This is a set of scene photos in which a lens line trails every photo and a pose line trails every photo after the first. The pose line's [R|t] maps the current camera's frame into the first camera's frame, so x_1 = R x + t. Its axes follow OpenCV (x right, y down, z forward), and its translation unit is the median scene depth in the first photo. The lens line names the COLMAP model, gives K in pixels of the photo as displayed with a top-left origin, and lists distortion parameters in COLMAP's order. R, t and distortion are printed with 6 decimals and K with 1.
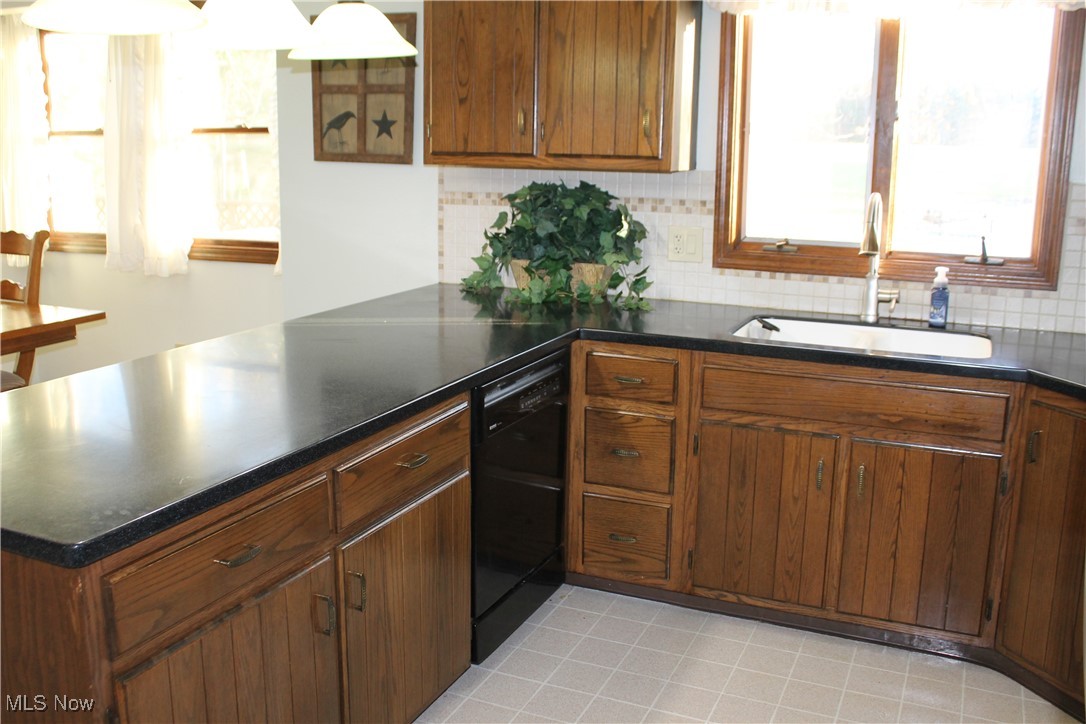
lens RADIAL K [[1036.0, 0, 539.1], [0, 1036.0, 359.4], [0, 0, 1]] dist [-0.095972, 0.000000]
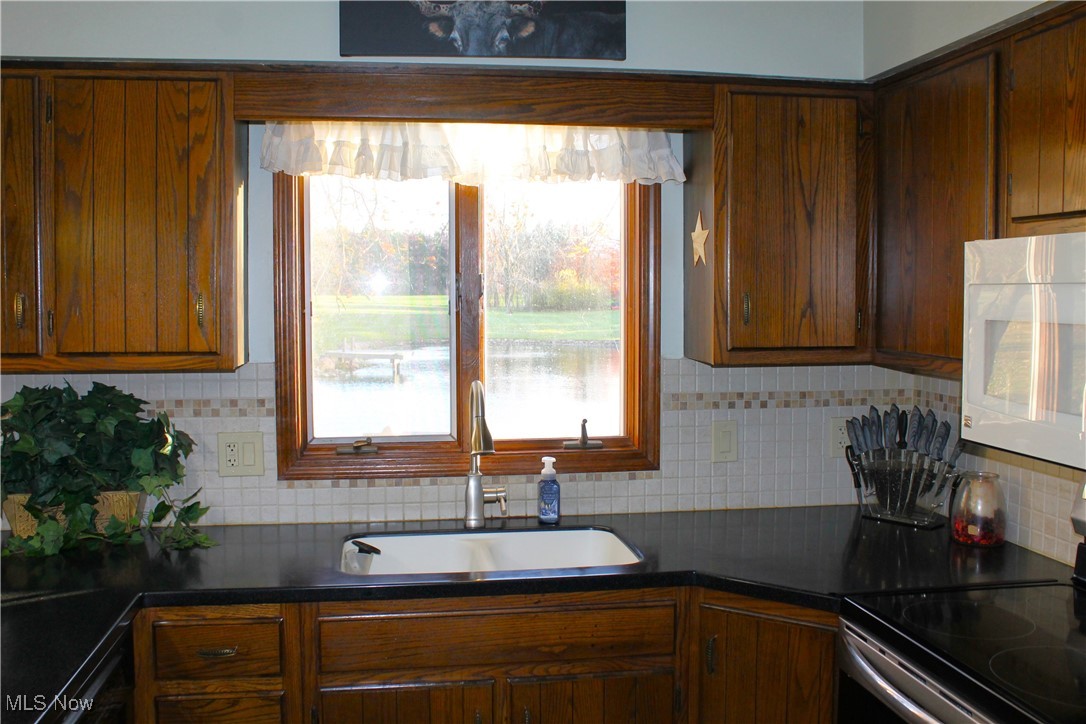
lens RADIAL K [[1046.1, 0, 544.6], [0, 1046.1, 359.2], [0, 0, 1]] dist [-0.094688, 0.000000]
pose [[0.839482, -0.046954, 0.541355, -0.100135], [0.123852, 0.986570, -0.106489, -0.075751], [-0.529084, 0.156444, 0.834024, 0.212828]]
